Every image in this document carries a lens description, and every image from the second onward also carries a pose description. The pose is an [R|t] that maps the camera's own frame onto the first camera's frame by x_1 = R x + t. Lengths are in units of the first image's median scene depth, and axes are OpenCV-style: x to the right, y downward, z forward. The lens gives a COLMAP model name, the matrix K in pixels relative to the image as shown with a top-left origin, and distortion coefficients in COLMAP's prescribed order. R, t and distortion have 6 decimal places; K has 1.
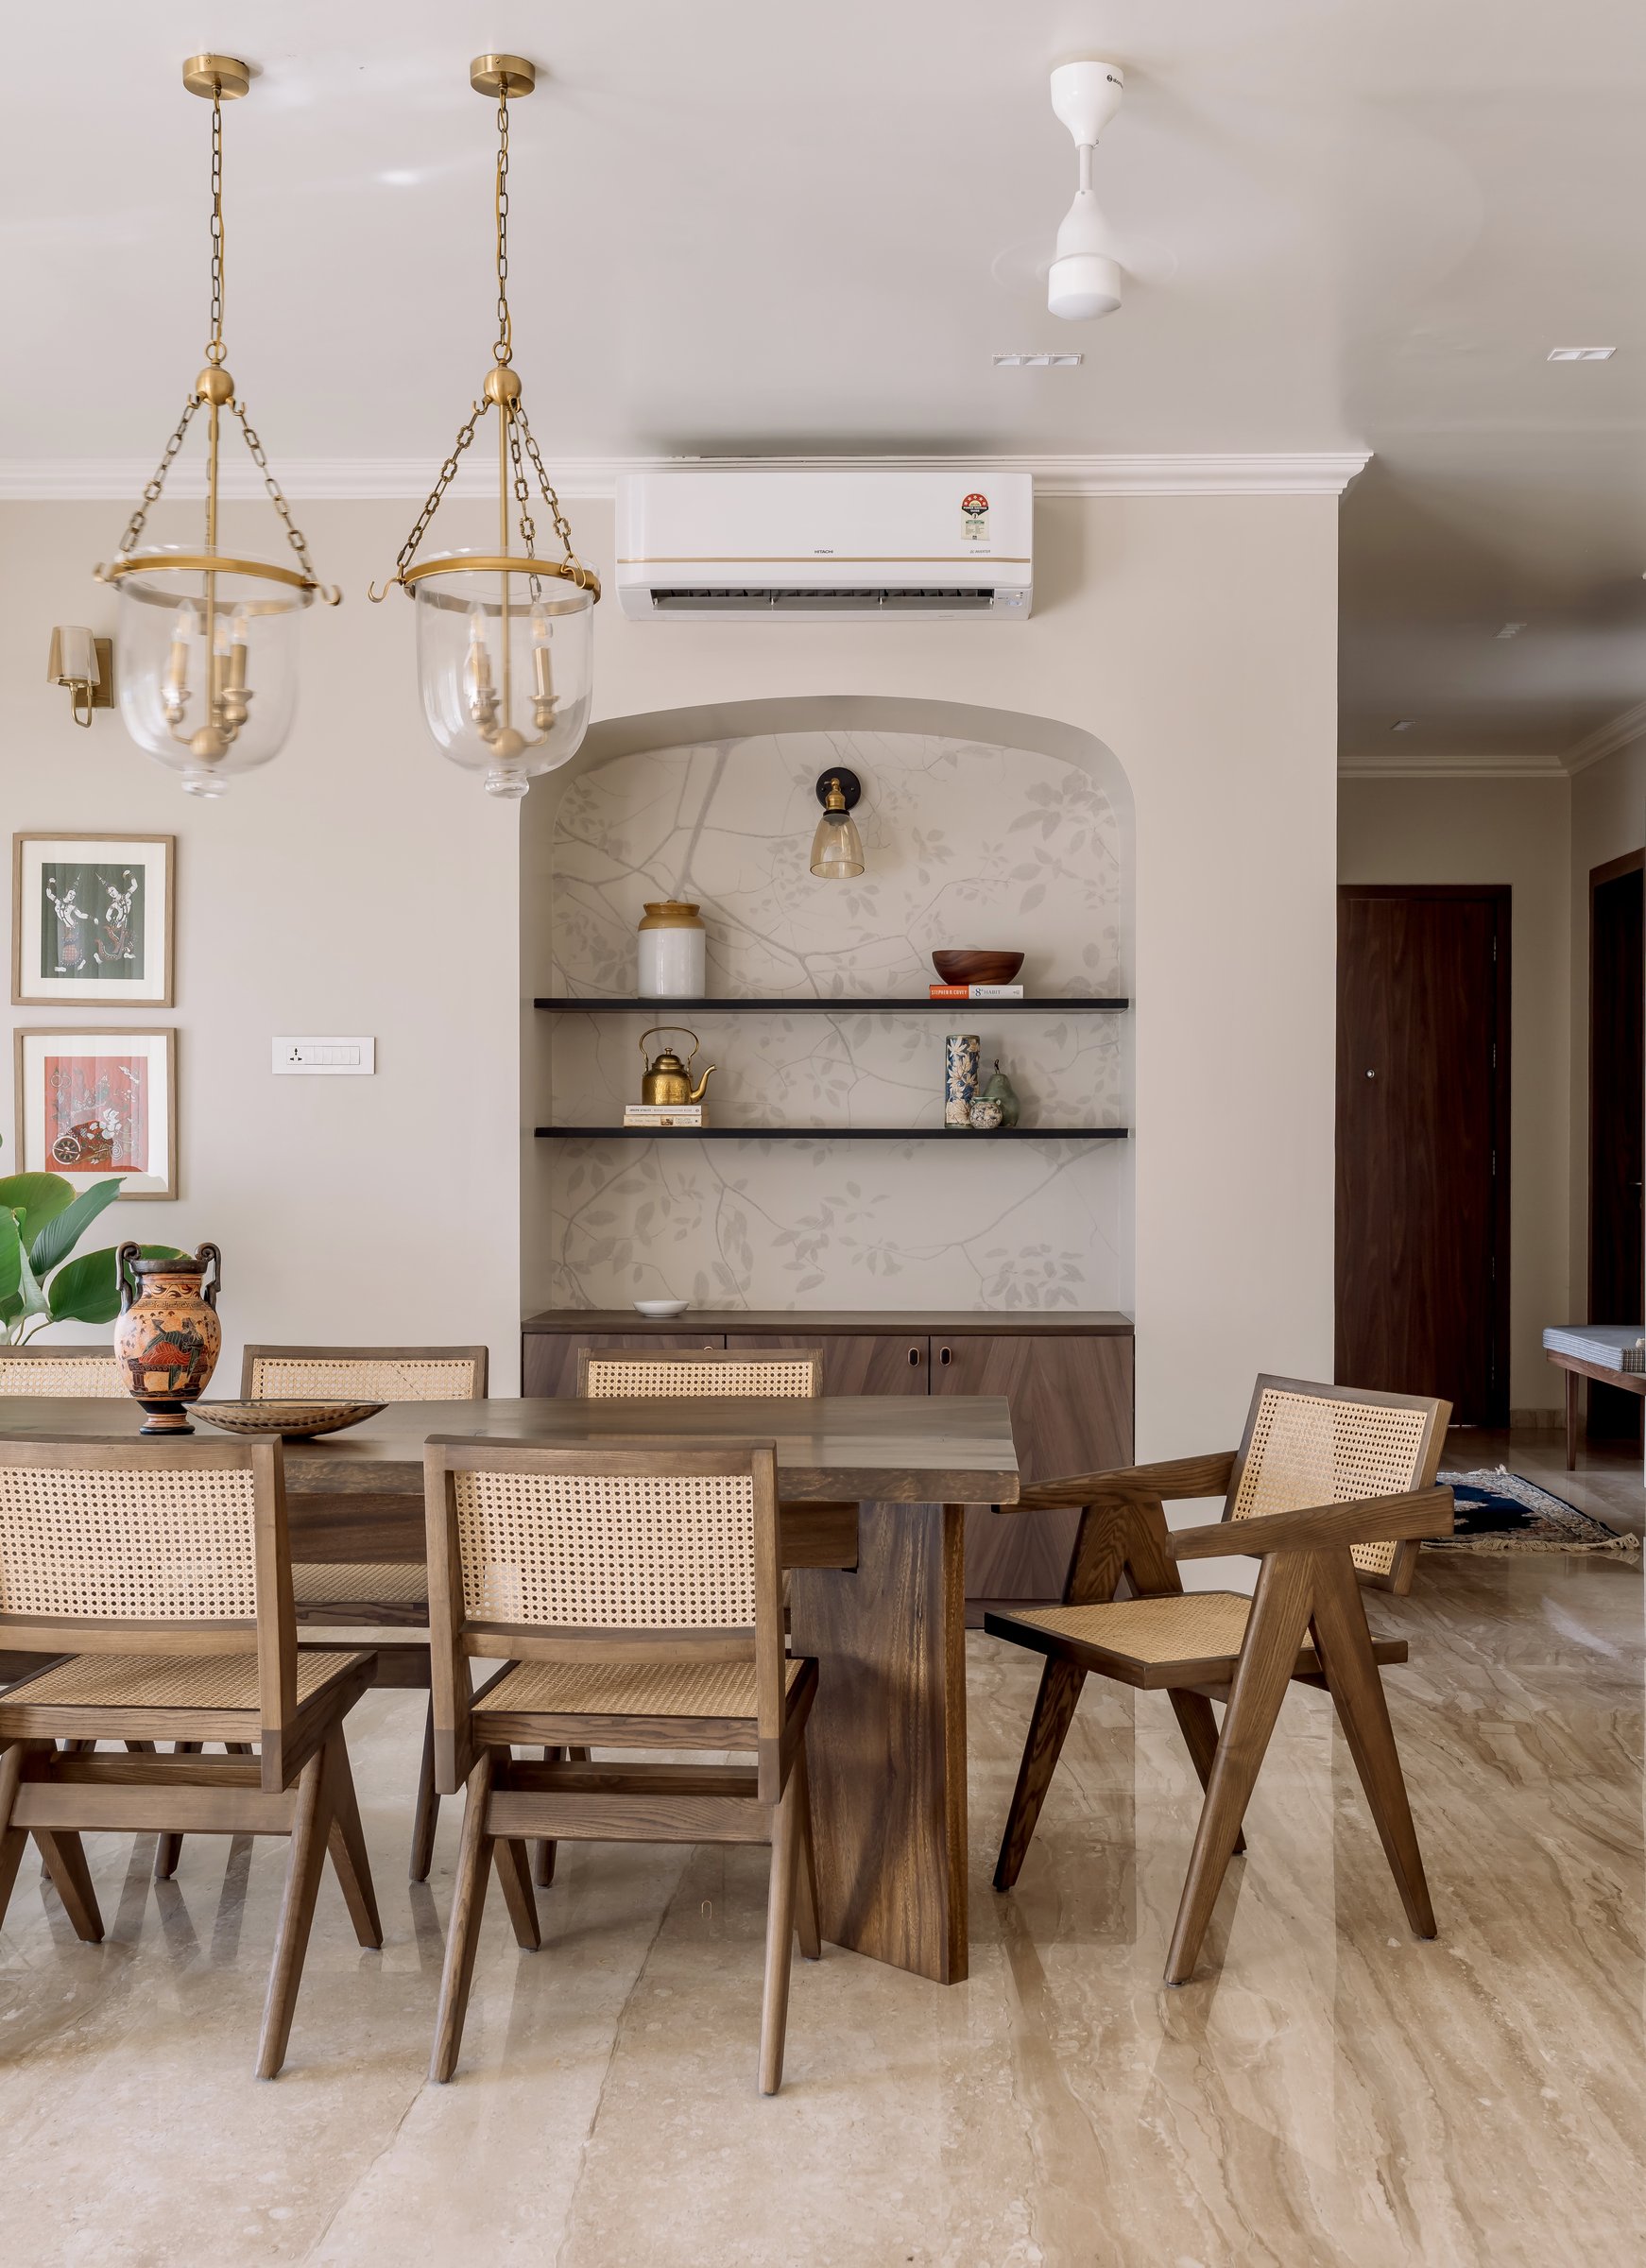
lens RADIAL K [[2373.9, 0, 821.4], [0, 2373.9, 1140.6], [0, 0, 1]] dist [0.009630, 0.000000]
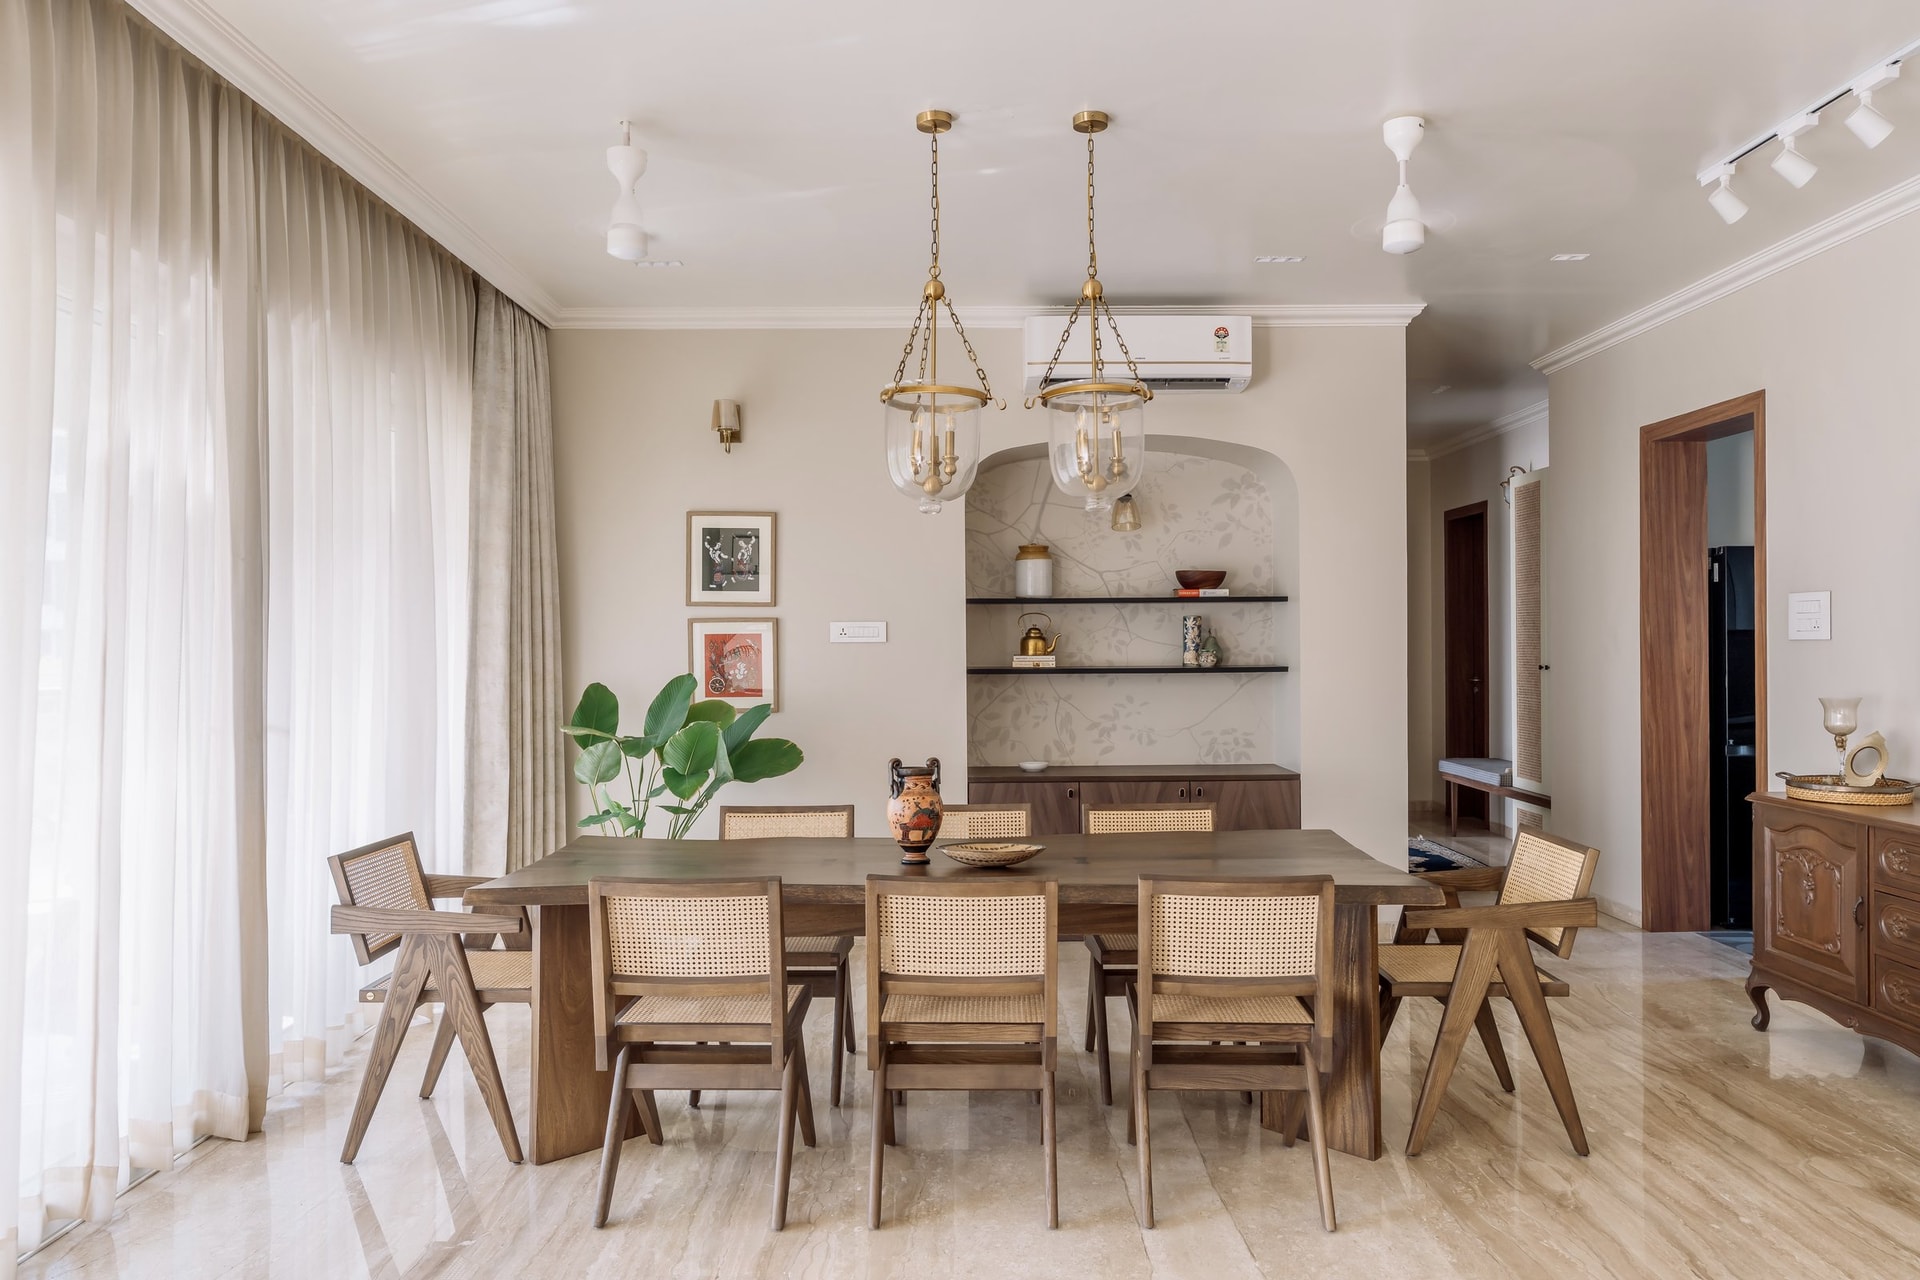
lens RADIAL K [[1292.1, 0, 960.5], [0, 1292.1, 634.1], [0, 0, 1]] dist [0.007843, 0.000092]
pose [[0.999215, -0.009187, 0.038539, -0.166410], [0.009354, 0.999948, -0.004171, -0.028878], [-0.038499, 0.004528, 0.999248, 0.003299]]
